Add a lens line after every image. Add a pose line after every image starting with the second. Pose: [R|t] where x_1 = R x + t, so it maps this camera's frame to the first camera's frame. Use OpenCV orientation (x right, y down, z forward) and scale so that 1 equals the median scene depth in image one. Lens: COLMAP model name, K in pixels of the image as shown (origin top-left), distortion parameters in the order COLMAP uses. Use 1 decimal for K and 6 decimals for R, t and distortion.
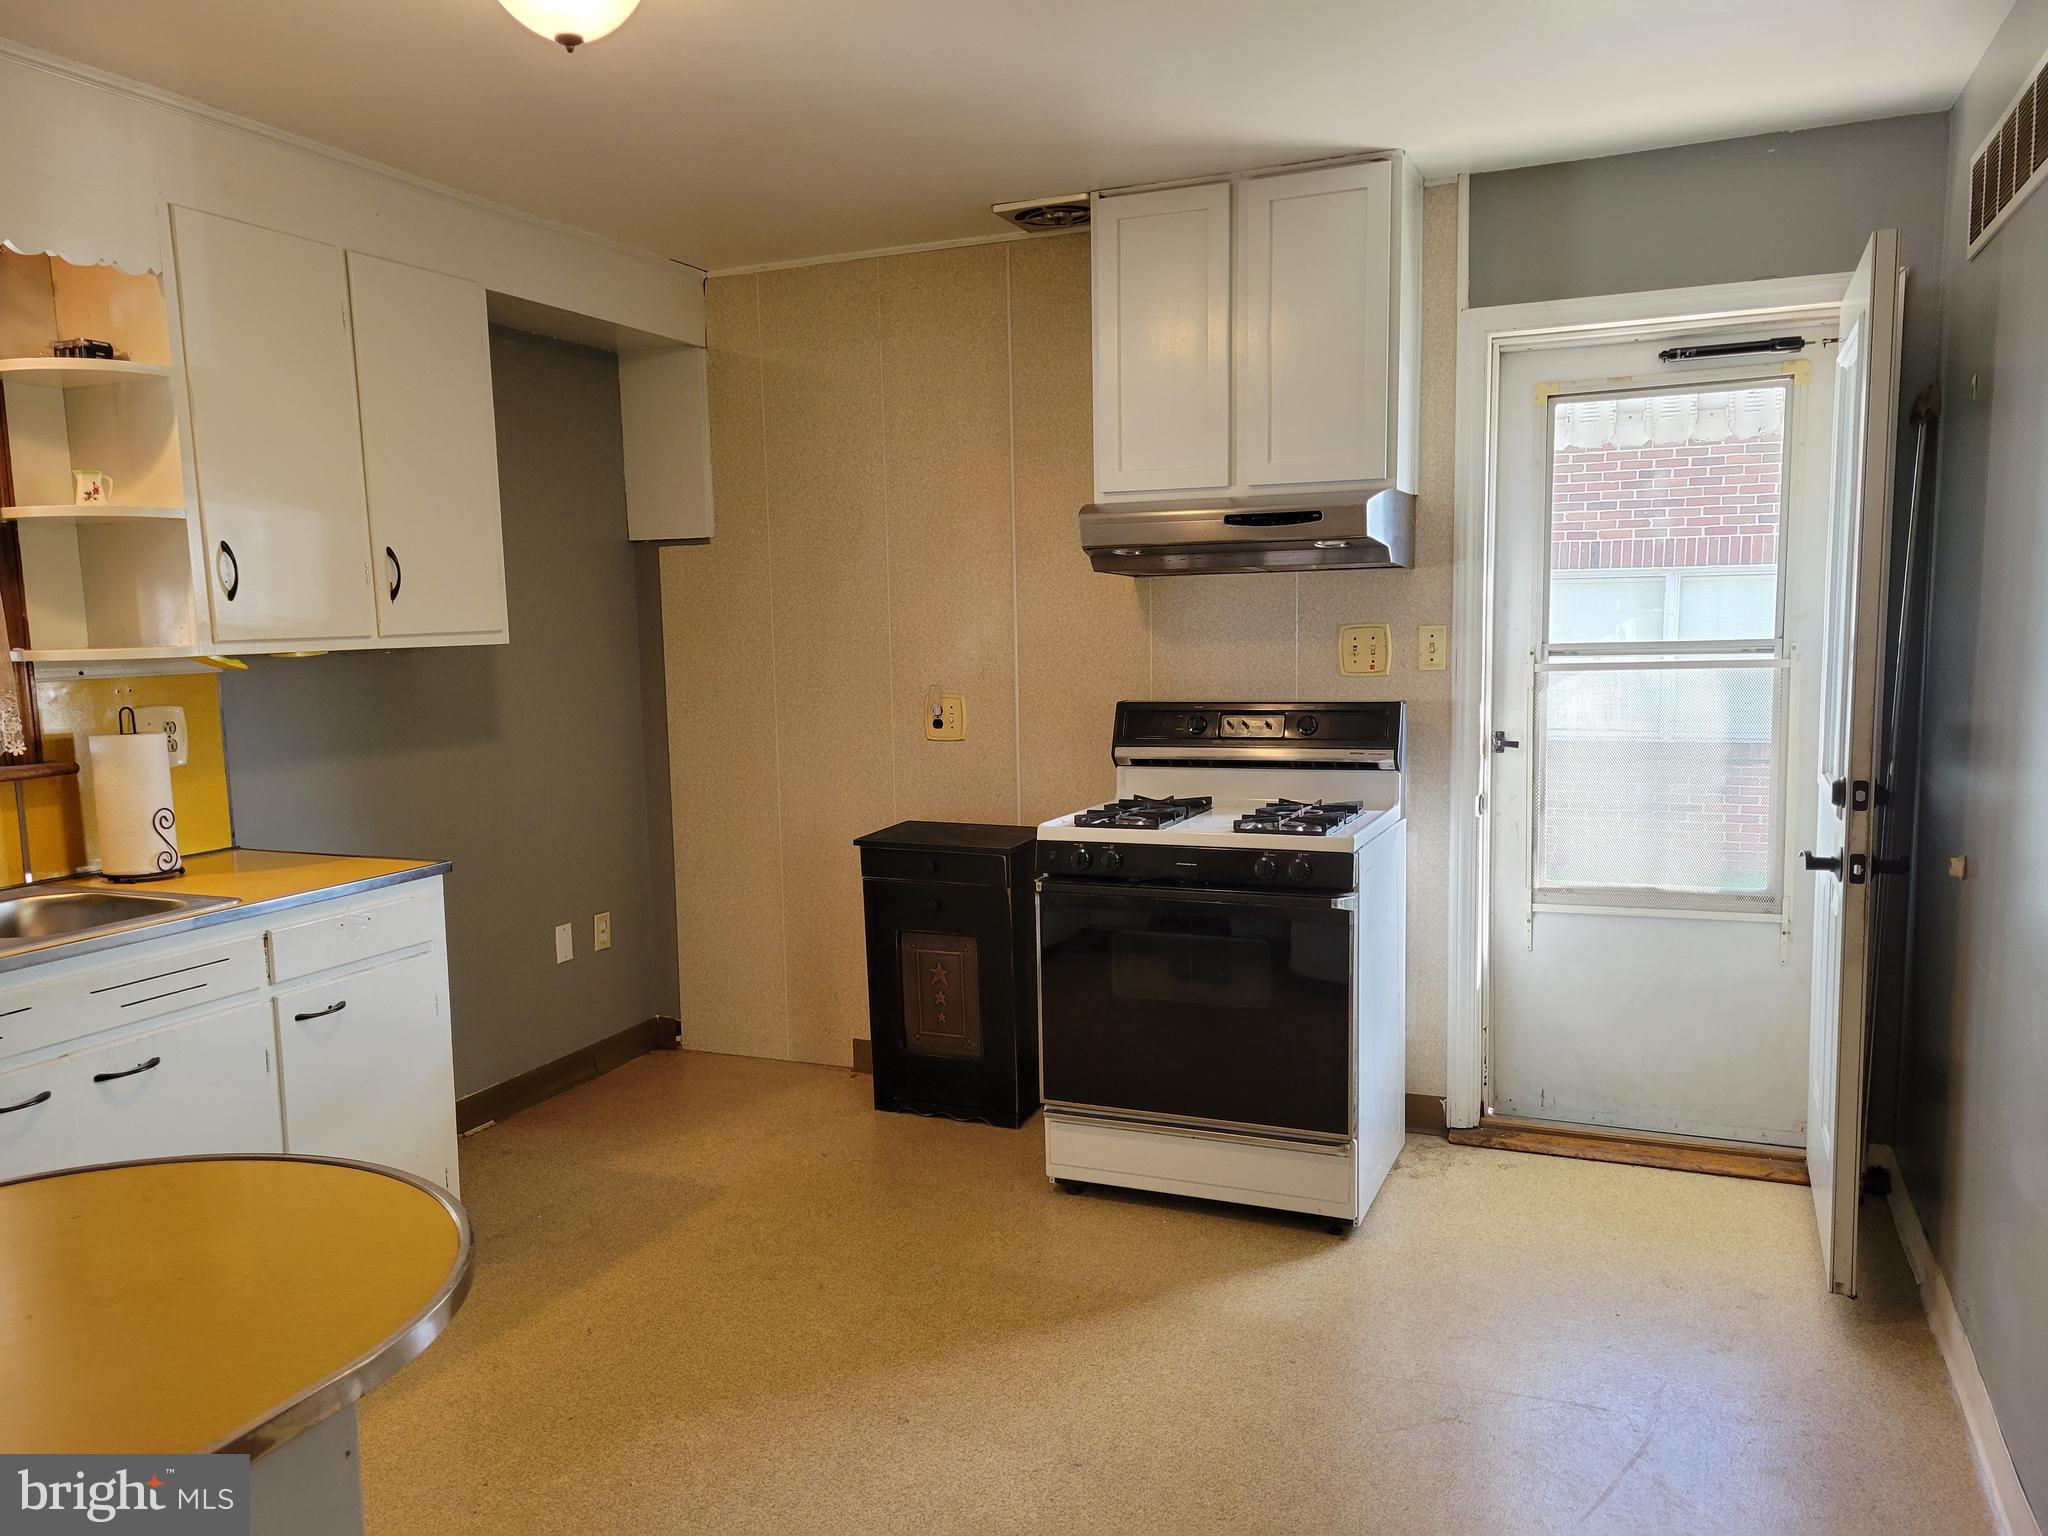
lens RADIAL K [[1526.0, 0, 1018.0], [0, 1526.0, 793.8], [0, 0, 1]] dist [0.043380, -0.034877]
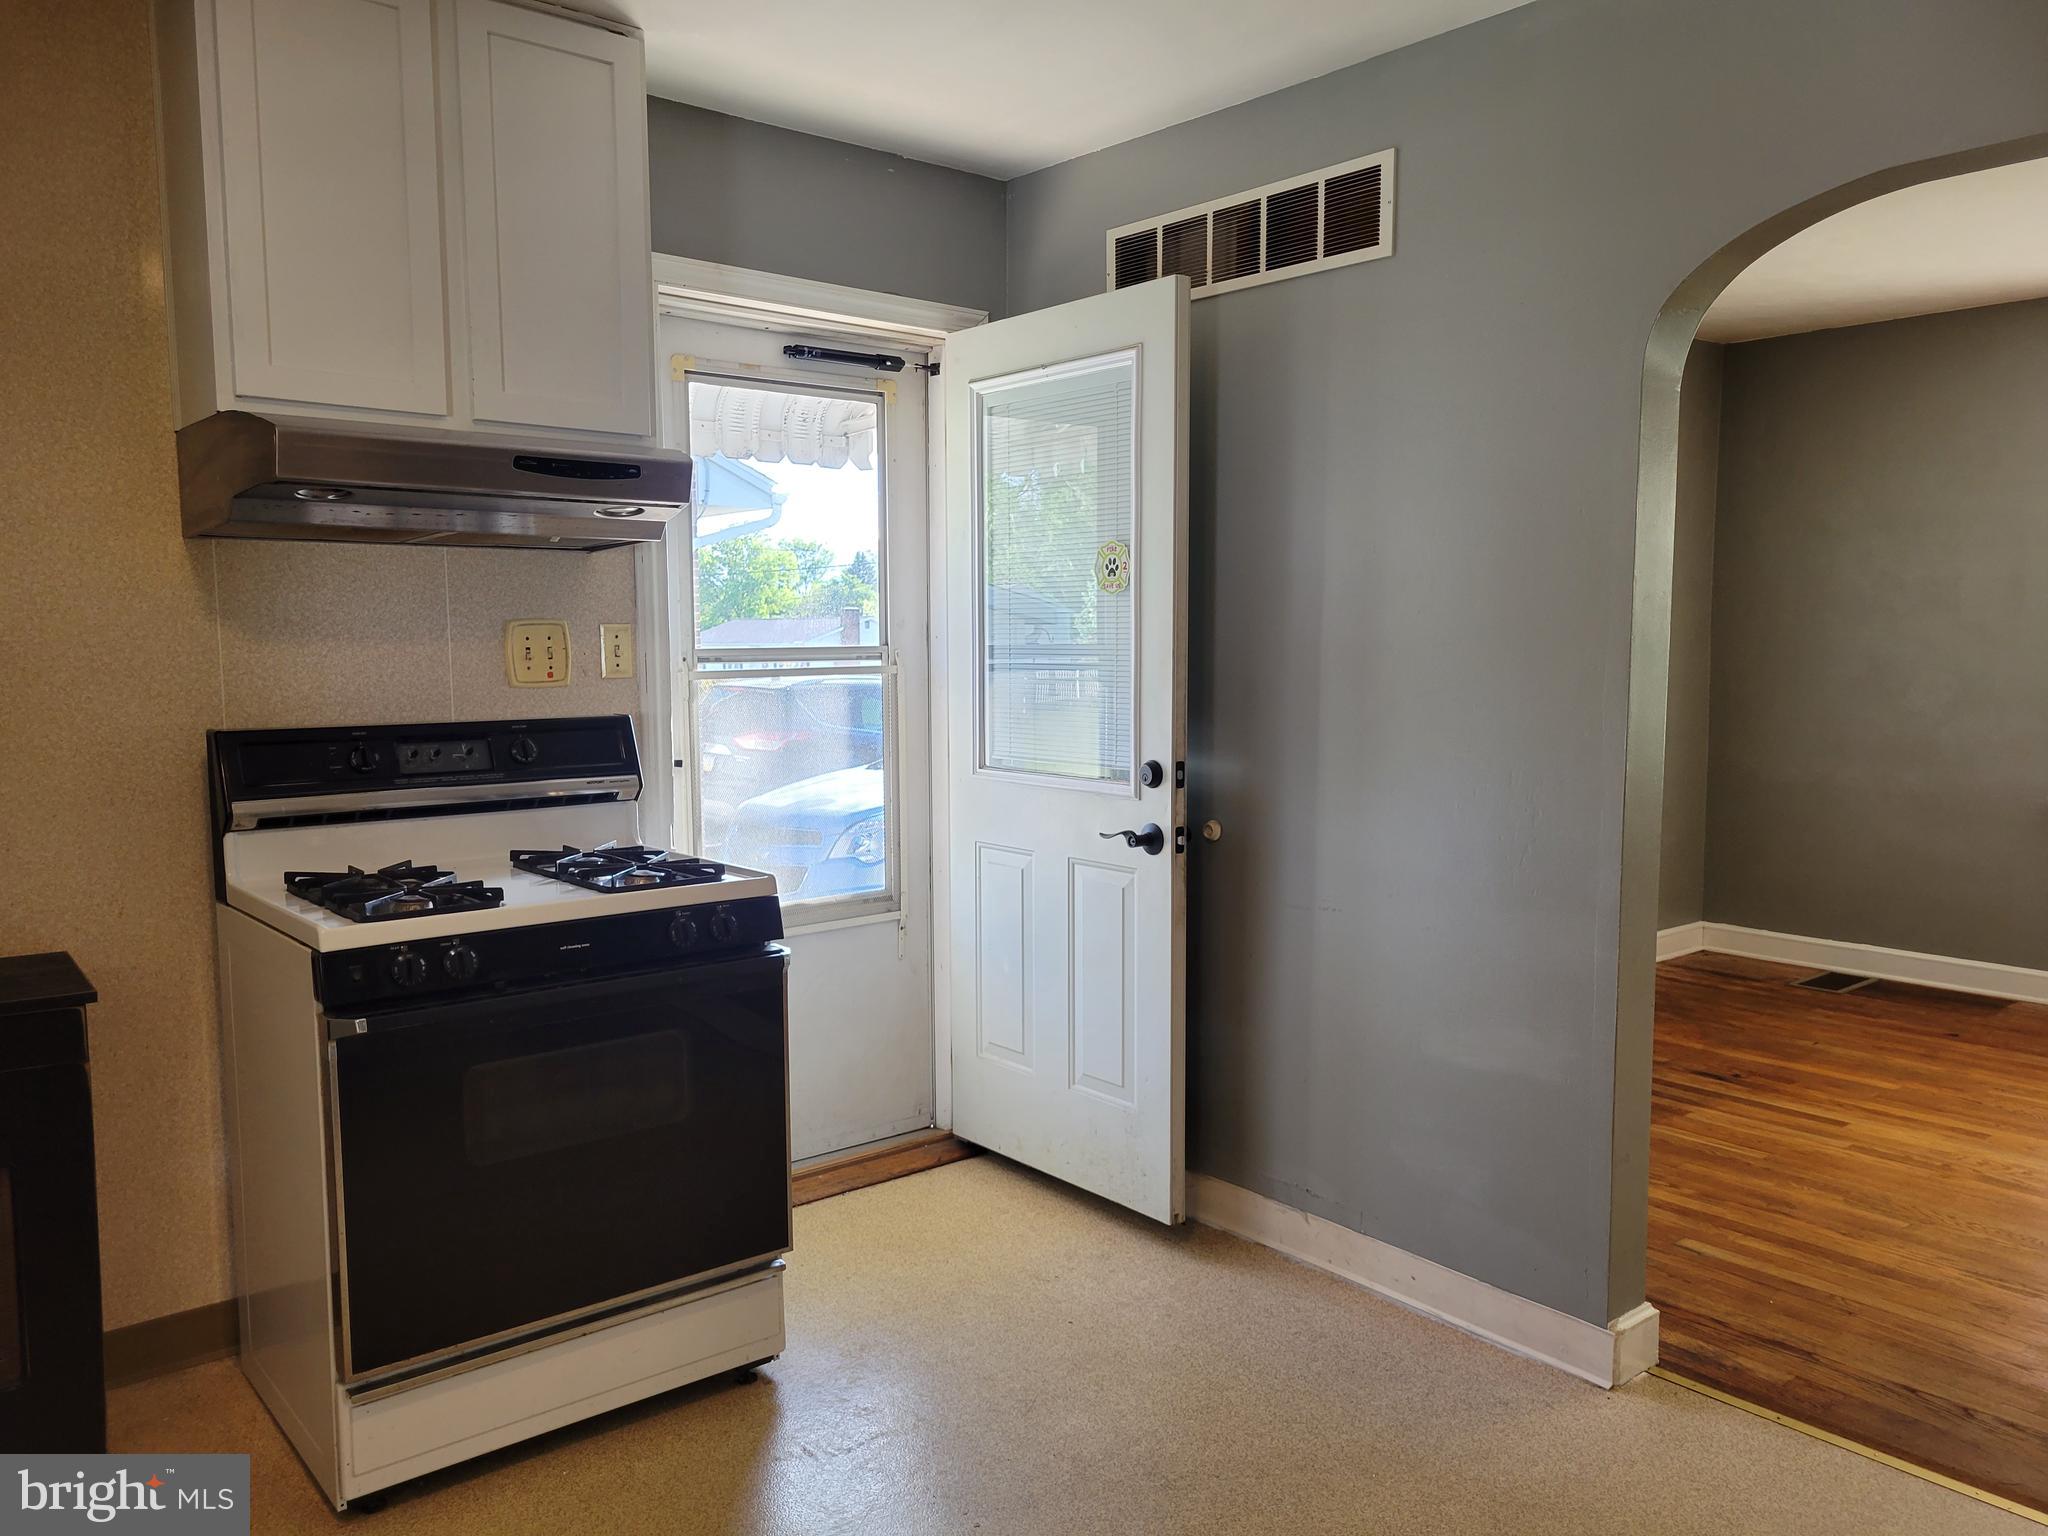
lens RADIAL K [[1526.4, 0, 1026.0], [0, 1526.4, 783.8], [0, 0, 1]] dist [0.032156, -0.002566]
pose [[0.449359, -0.064029, 0.891054, -0.376840], [0.098579, 0.994891, 0.021777, -0.020855], [-0.887896, 0.078053, 0.453375, 0.445431]]
